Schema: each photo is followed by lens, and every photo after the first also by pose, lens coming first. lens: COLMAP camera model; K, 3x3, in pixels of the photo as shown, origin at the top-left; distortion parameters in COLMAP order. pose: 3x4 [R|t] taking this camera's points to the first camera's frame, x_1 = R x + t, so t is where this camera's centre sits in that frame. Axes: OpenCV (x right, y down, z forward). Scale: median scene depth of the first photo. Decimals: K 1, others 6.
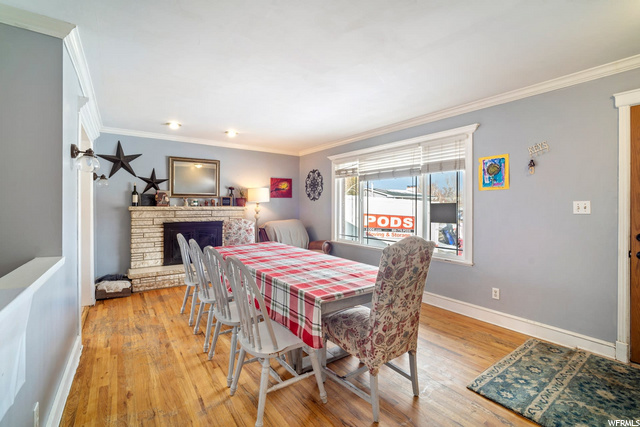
lens RADIAL K [[282.6, 0, 317.2], [0, 282.6, 205.1], [0, 0, 1]] dist [-0.031633, 0.000284]
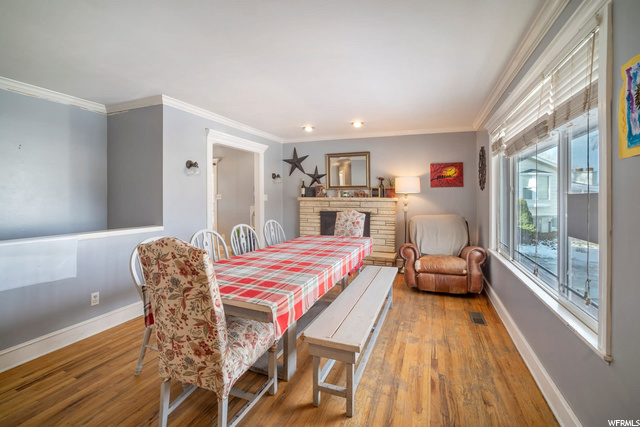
lens RADIAL K [[282.6, 0, 317.2], [0, 282.6, 205.1], [0, 0, 1]] dist [-0.031633, 0.000284]
pose [[0.550936, 0.027539, -0.834093, 0.440496], [0.000656, 0.999441, 0.033432, -0.002622], [0.834547, -0.018966, 0.550610, 0.330515]]
